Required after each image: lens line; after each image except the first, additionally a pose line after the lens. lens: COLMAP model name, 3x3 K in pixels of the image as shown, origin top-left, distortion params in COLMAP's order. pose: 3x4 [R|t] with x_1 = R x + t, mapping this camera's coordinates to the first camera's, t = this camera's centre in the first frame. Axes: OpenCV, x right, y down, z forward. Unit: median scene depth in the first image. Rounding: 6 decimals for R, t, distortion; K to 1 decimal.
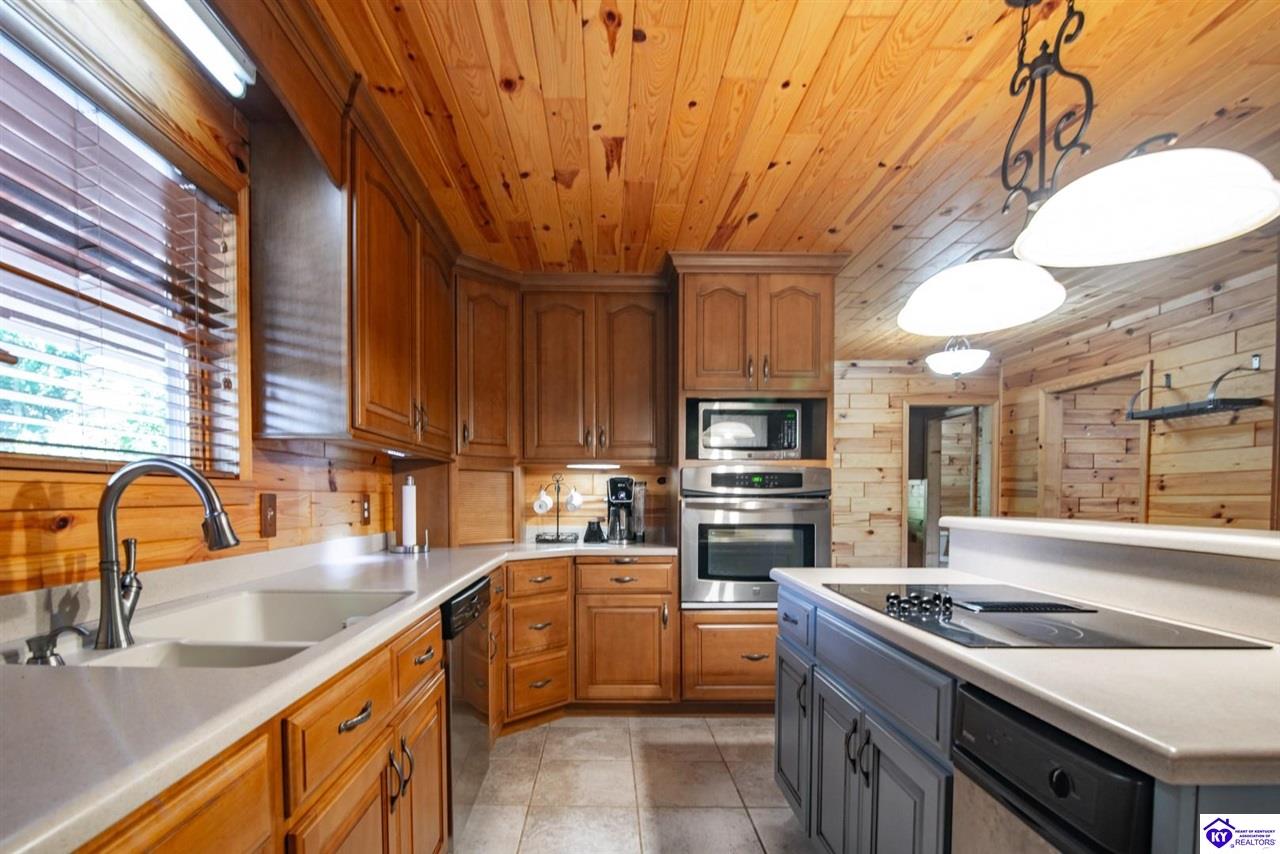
lens RADIAL K [[609.9, 0, 591.9], [0, 609.9, 509.7], [0, 0, 1]] dist [-0.011992, 0.000248]
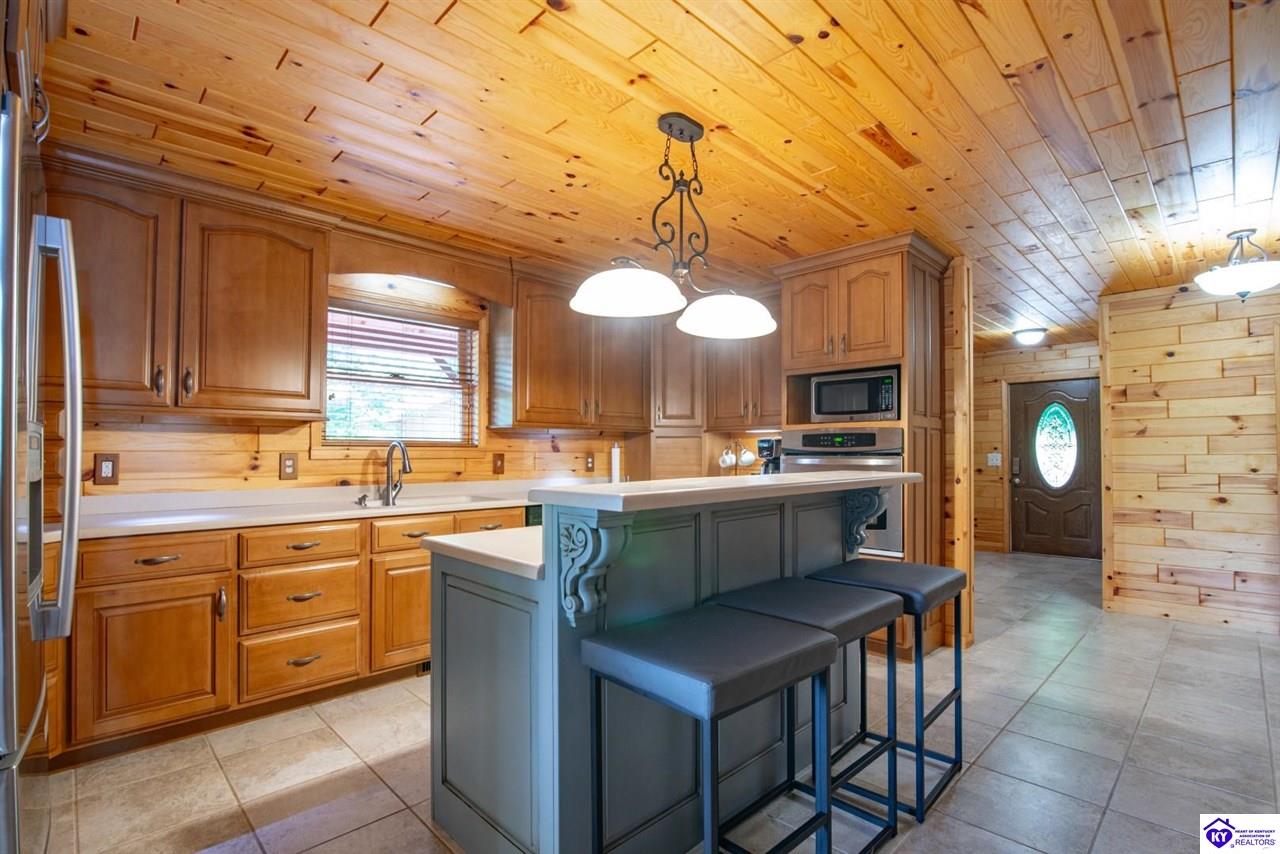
lens RADIAL K [[590.3, 0, 631.9], [0, 590.3, 441.1], [0, 0, 1]] dist [-0.017527, 0.000204]
pose [[0.707067, -0.018398, -0.706907, 0.721889], [-0.014143, 0.999094, -0.040148, 0.003898], [0.707005, 0.038385, 0.706166, -0.073560]]
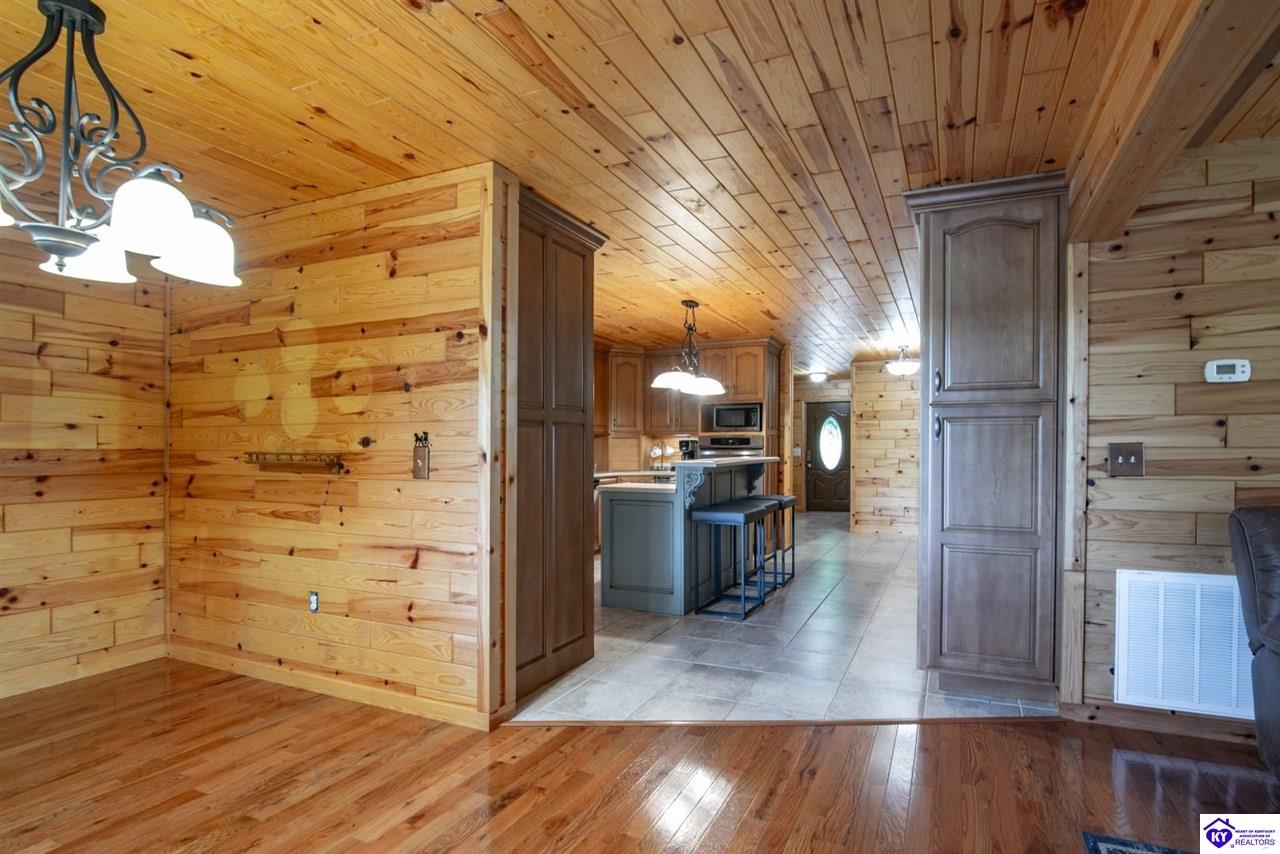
lens RADIAL K [[615.1, 0, 685.8], [0, 615.1, 459.6], [0, 0, 1]] dist [-0.050913, -0.000005]
pose [[0.923172, 0.002222, -0.384380, 0.884470], [-0.003752, 0.999988, -0.003231, 0.022173], [0.384368, 0.004425, 0.923169, -0.999047]]
